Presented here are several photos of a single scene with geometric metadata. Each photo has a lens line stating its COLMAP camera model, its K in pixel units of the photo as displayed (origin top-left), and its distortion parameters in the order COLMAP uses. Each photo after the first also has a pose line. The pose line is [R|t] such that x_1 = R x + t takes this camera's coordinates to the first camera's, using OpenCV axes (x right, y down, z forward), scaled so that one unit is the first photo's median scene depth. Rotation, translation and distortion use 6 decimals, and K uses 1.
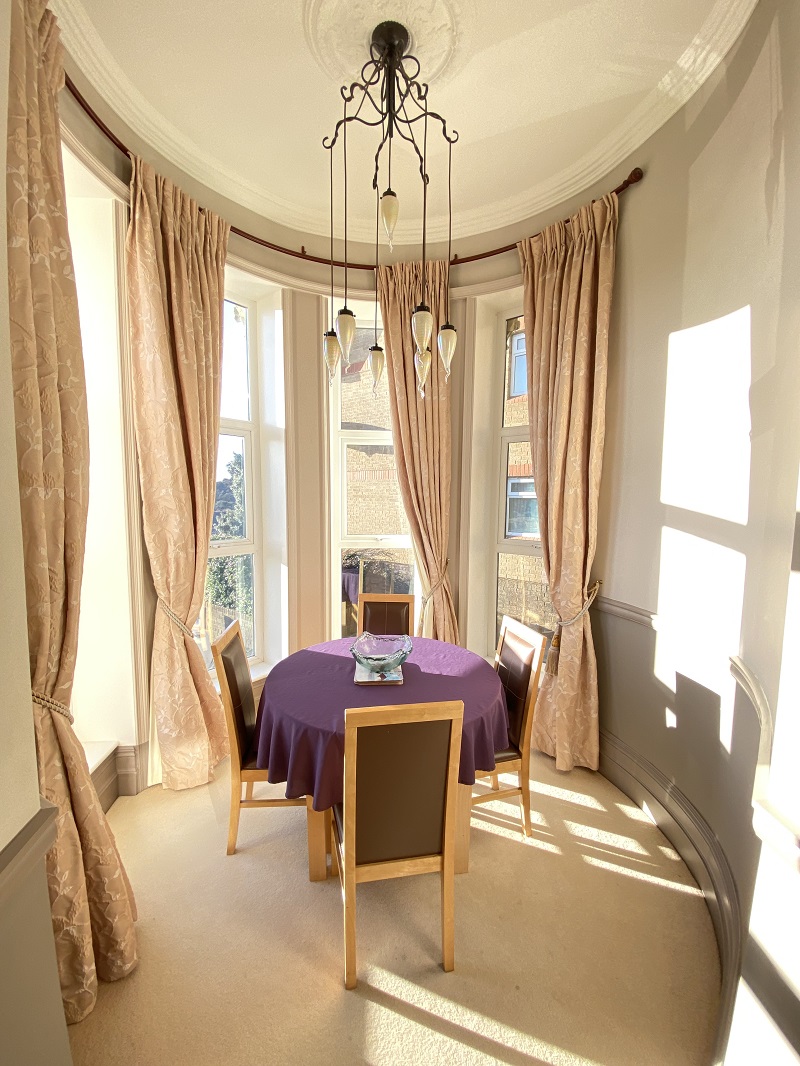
lens RADIAL K [[428.1, 0, 395.7], [0, 428.1, 539.0], [0, 0, 1]] dist [-0.006941, -0.004430]
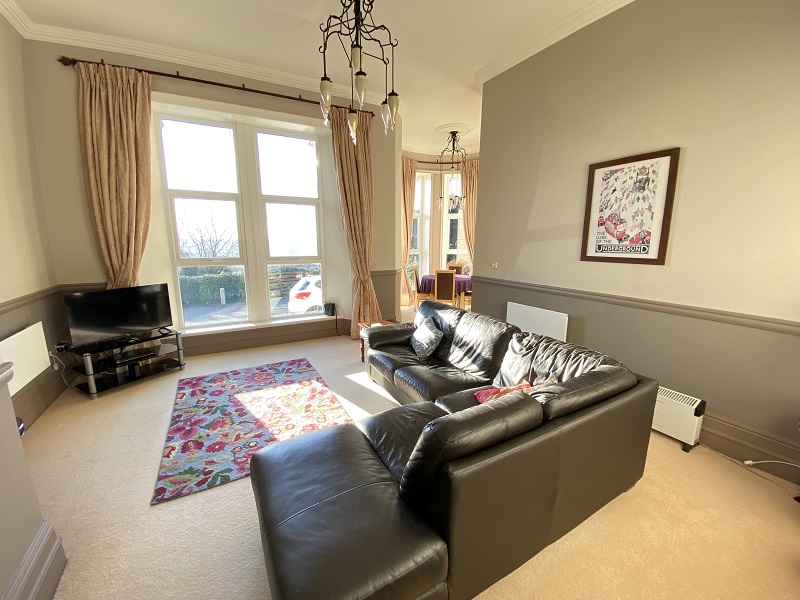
lens RADIAL K [[321.3, 0, 396.8], [0, 321.3, 297.1], [0, 0, 1]] dist [-0.006941, -0.004430]
pose [[0.933032, 0.063581, -0.354132, 0.468462], [-0.033837, 0.995406, 0.089567, 0.186306], [0.358200, -0.071586, 0.930897, -1.614601]]
